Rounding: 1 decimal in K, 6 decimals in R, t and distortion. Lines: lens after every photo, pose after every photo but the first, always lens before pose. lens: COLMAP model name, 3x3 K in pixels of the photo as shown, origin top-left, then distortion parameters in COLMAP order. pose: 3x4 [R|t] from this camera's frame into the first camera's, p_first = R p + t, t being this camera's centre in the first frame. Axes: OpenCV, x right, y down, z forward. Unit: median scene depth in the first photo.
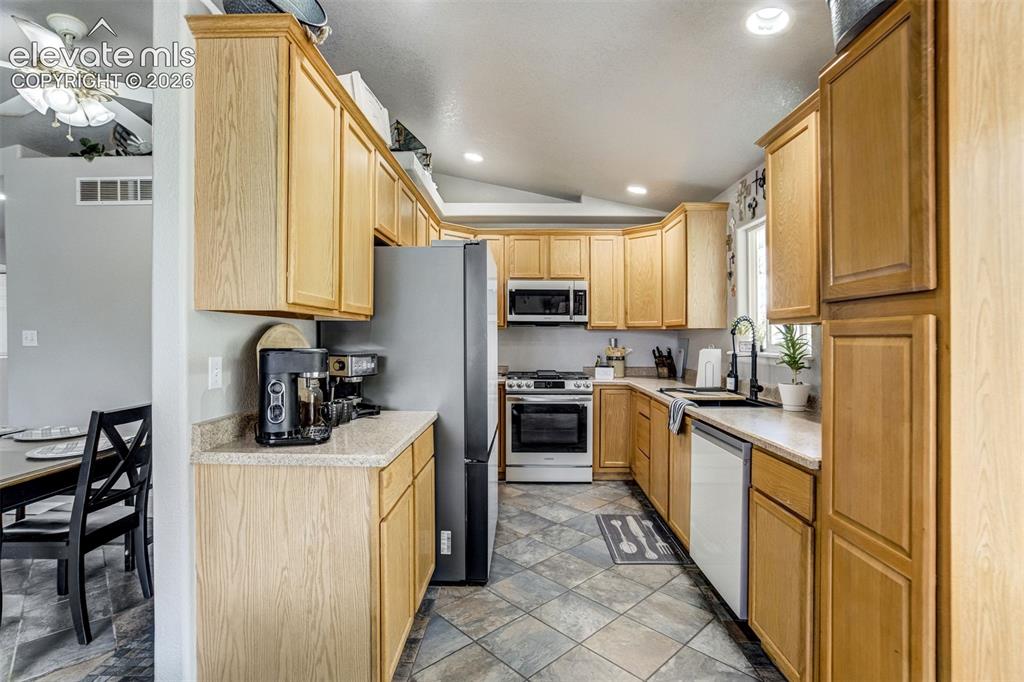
lens RADIAL K [[452.8, 0, 509.7], [0, 452.8, 335.1], [0, 0, 1]] dist [-0.026523, 0.008742]
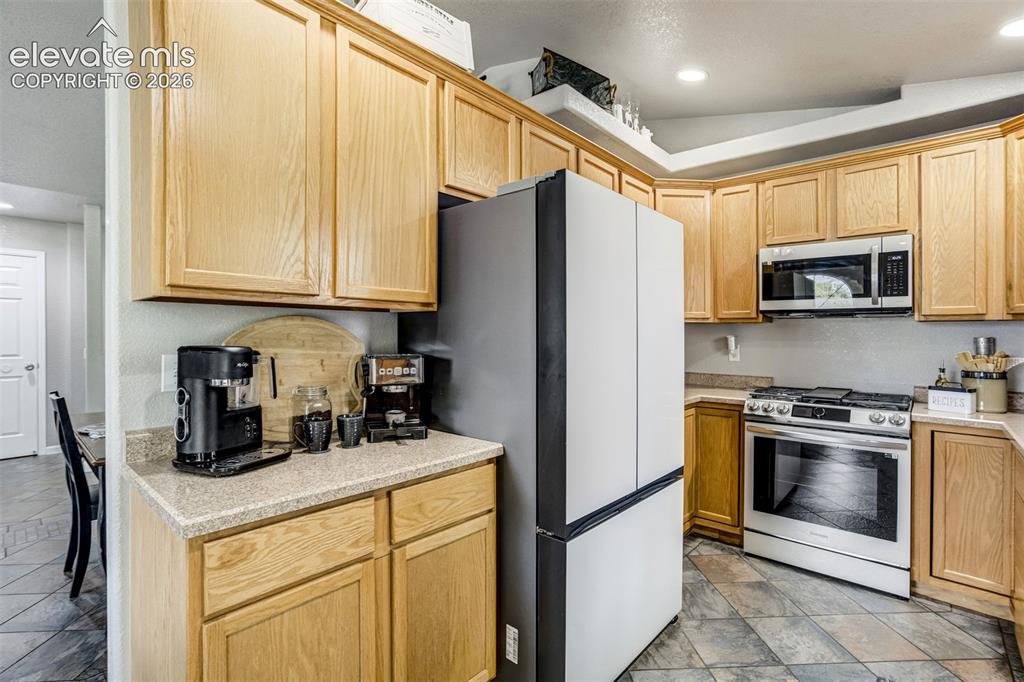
lens RADIAL K [[474.1, 0, 527.8], [0, 474.1, 335.4], [0, 0, 1]] dist [-0.038180, 0.021840]
pose [[0.786146, 0.002260, -0.618037, 0.183592], [0.000368, 0.999991, 0.004125, 0.003808], [0.618041, -0.003471, 0.786138, 0.294071]]
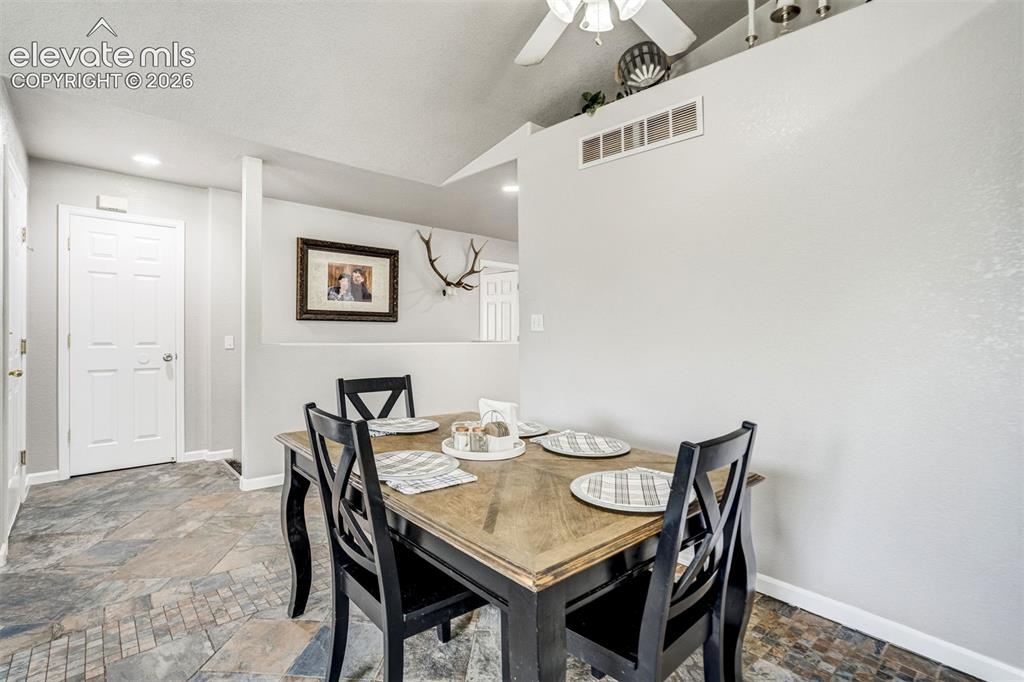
lens RADIAL K [[466.8, 0, 516.4], [0, 466.8, 331.0], [0, 0, 1]] dist [-0.022071, 0.010531]
pose [[0.712856, 0.019893, -0.701028, -0.347383], [-0.020409, 0.999763, 0.007617, 0.014182], [0.701013, 0.008878, 0.713093, 0.224683]]
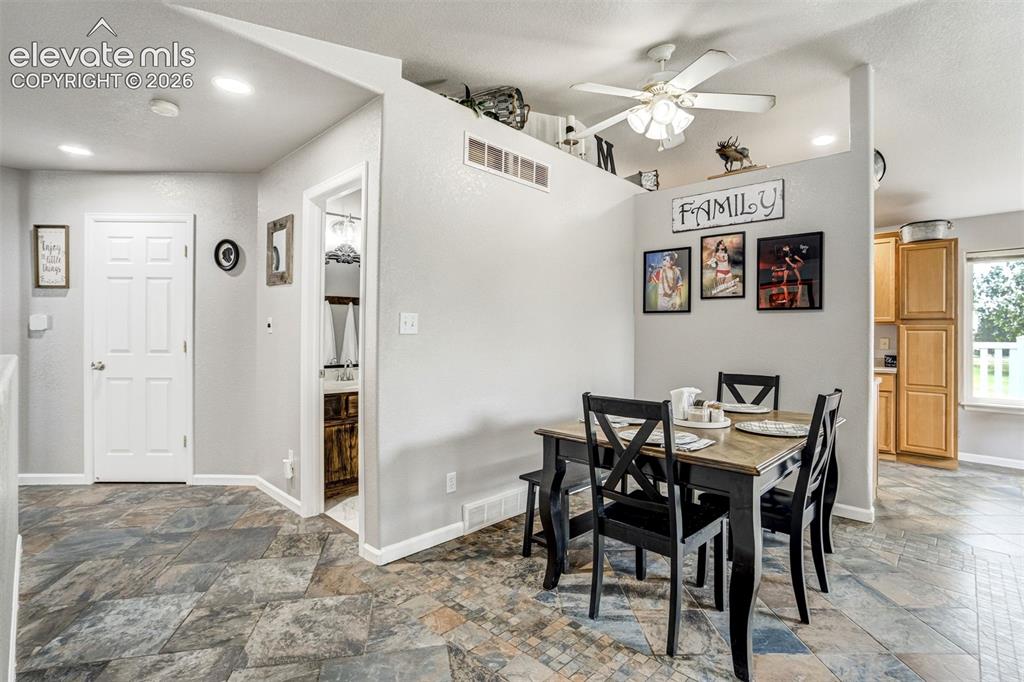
lens RADIAL K [[466.8, 0, 516.4], [0, 466.8, 331.0], [0, 0, 1]] dist [-0.022071, 0.010531]
pose [[0.679703, 0.008698, 0.733436, -1.272572], [-0.010759, 0.999940, -0.001888, 0.015237], [-0.733409, -0.006608, 0.679756, 0.281431]]
